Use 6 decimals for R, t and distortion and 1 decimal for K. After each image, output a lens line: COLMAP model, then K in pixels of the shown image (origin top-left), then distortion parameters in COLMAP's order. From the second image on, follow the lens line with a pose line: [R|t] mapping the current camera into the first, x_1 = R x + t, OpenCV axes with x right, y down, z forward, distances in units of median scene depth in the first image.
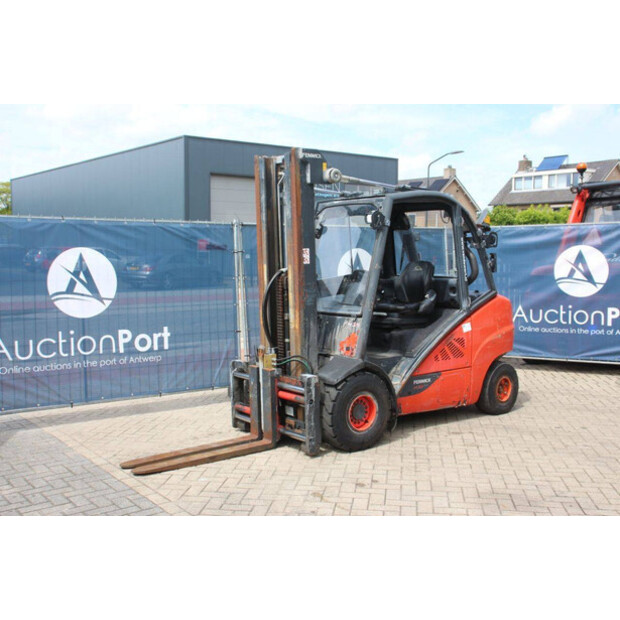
lens RADIAL K [[704.5, 0, 310.0], [0, 704.5, 310.0], [0, 0, 1]] dist [-0.017748, -0.004932]
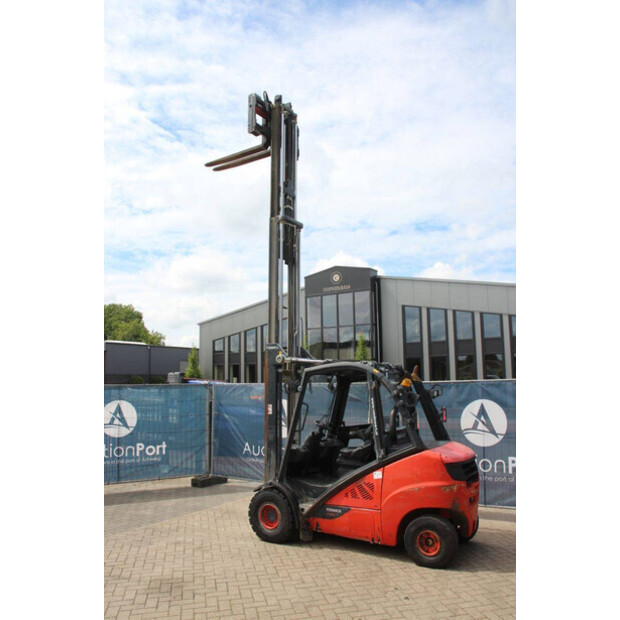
lens RADIAL K [[514.3, 0, 310.0], [0, 514.3, 310.0], [0, 0, 1]] dist [-0.178411, 0.173138]
pose [[0.348002, -0.140017, -0.926979, 1.026619], [-0.069888, 0.982158, -0.174589, -0.092785], [0.934885, 0.125542, 0.332008, 0.603299]]
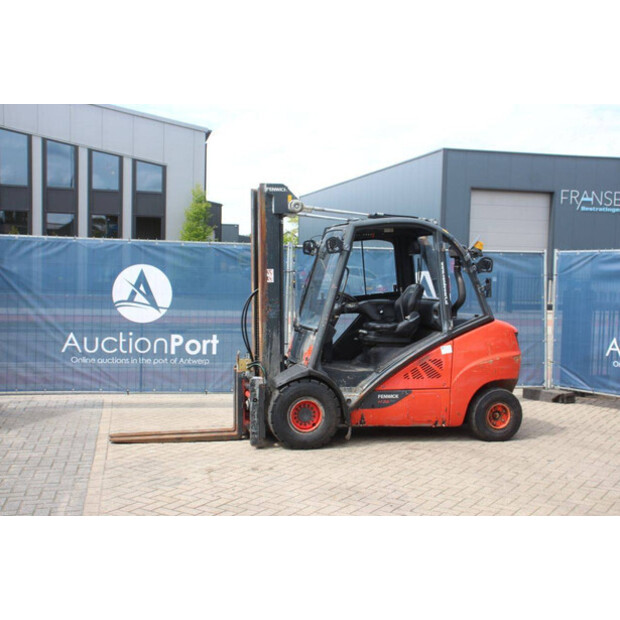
lens RADIAL K [[805.3, 0, 310.0], [0, 805.3, 310.0], [0, 0, 1]] dist [0.049385, -0.007194]
pose [[0.909861, 0.041933, -0.412789, 0.541390], [-0.057098, 0.998069, -0.024467, 0.007428], [0.410966, 0.045831, 0.910498, -0.159606]]
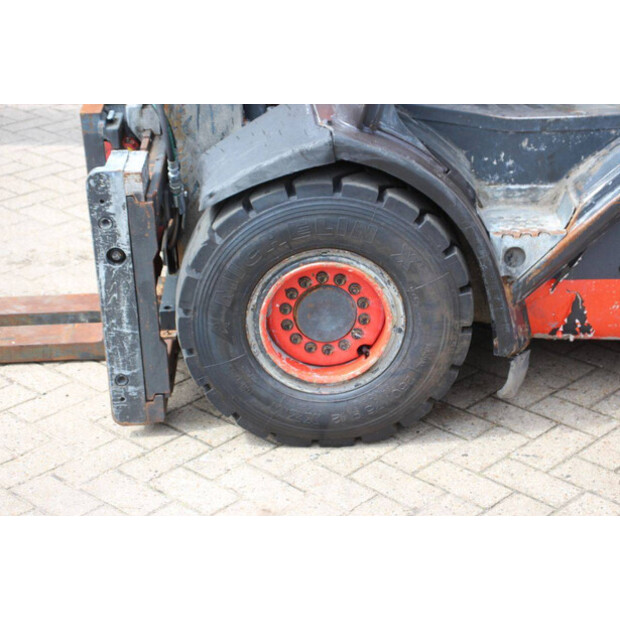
lens RADIAL K [[1415.9, 0, 310.0], [0, 1415.9, 310.0], [0, 0, 1]] dist [0.386006, 0.007008]
pose [[0.809067, 0.229991, -0.540846, 0.327195], [-0.034265, 0.937144, 0.347256, -0.044219], [0.586717, -0.262421, 0.766093, 0.516491]]
